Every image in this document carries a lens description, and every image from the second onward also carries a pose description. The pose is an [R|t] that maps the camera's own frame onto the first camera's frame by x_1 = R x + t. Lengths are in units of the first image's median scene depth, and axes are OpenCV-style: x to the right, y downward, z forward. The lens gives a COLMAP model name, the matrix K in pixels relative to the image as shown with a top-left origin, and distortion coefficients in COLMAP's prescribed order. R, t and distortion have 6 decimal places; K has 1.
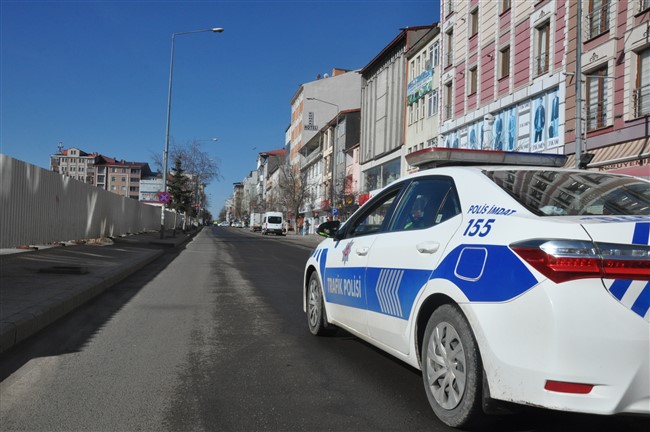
lens RADIAL K [[607.5, 0, 325.0], [0, 607.5, 216.0], [0, 0, 1]] dist [-0.055213, 0.018910]
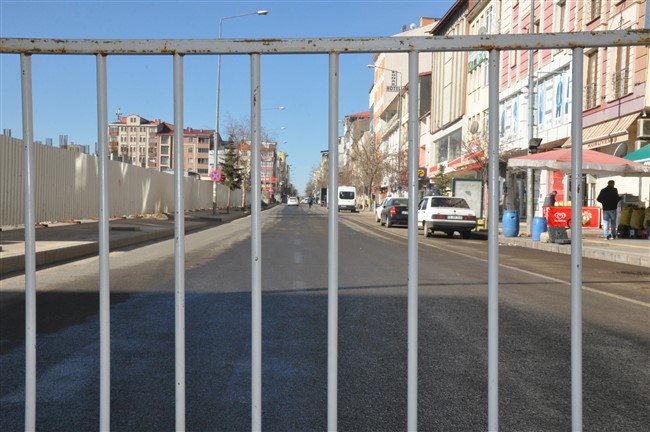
lens RADIAL K [[781.0, 0, 325.0], [0, 781.0, 216.0], [0, 0, 1]] dist [0.018835, -0.004690]
pose [[0.987366, -0.008123, -0.158250, 0.081023], [0.013447, 0.999378, 0.032600, -0.001435], [0.157886, -0.034316, 0.986861, -0.186988]]
